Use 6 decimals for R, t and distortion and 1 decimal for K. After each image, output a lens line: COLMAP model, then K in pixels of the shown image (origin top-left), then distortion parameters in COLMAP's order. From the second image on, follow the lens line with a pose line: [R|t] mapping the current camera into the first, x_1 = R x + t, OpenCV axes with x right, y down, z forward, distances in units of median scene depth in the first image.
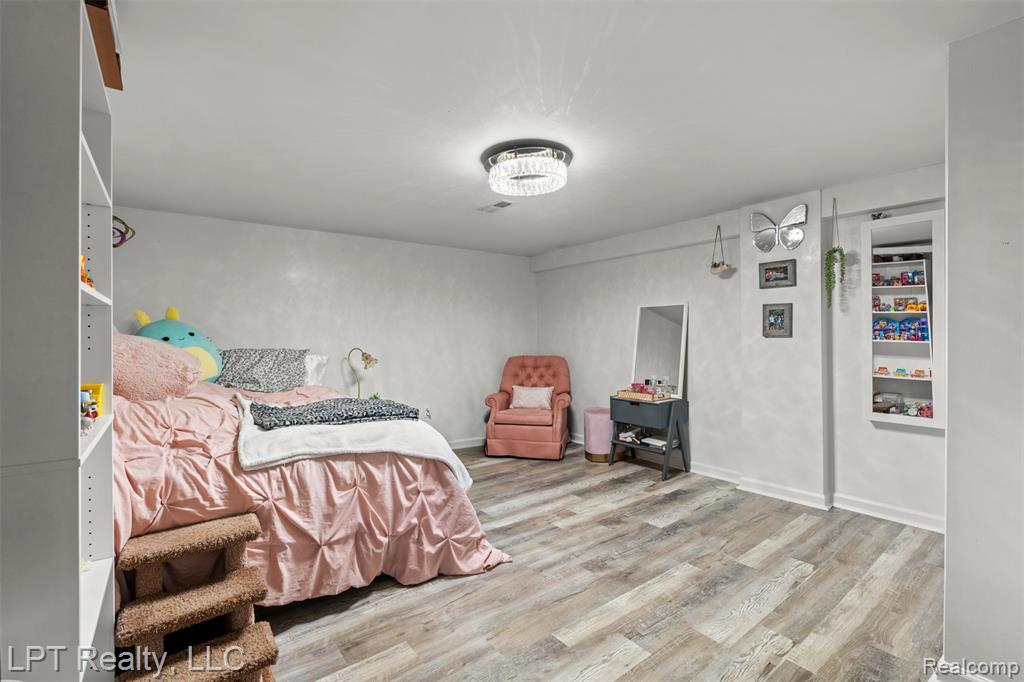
lens RADIAL K [[447.4, 0, 511.3], [0, 447.4, 337.0], [0, 0, 1]] dist [0.001403, 0.000000]
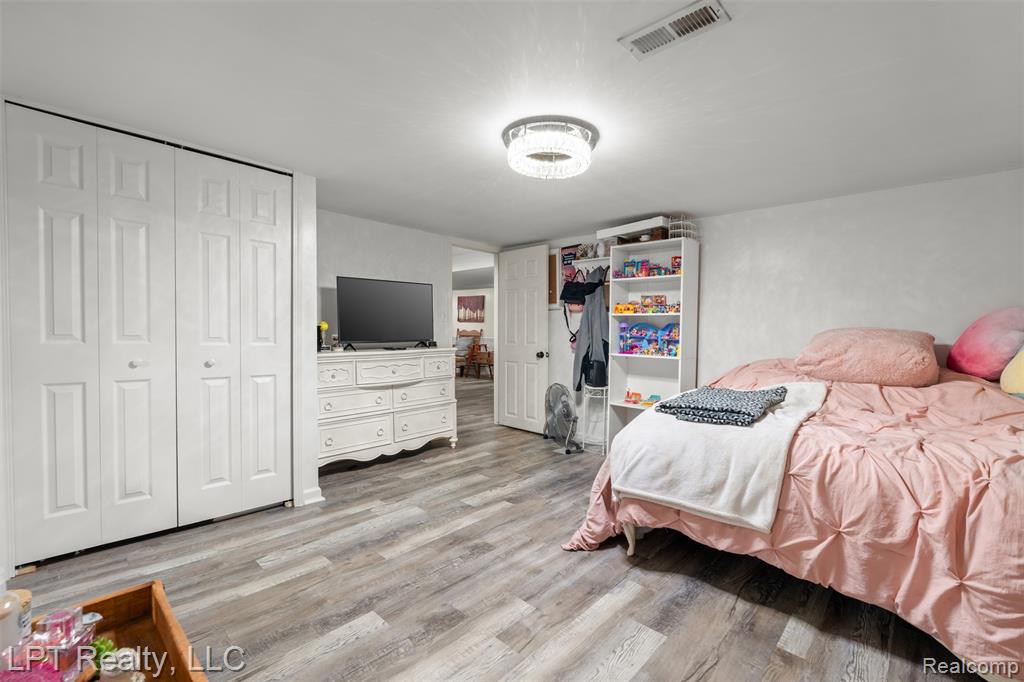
lens RADIAL K [[447.4, 0, 511.3], [0, 447.4, 337.0], [0, 0, 1]] dist [0.001403, 0.000000]
pose [[-0.987622, -0.003917, -0.156804, 0.276998], [-0.008196, 0.999611, 0.026649, -0.004054], [0.156639, 0.027605, -0.987270, 1.975497]]
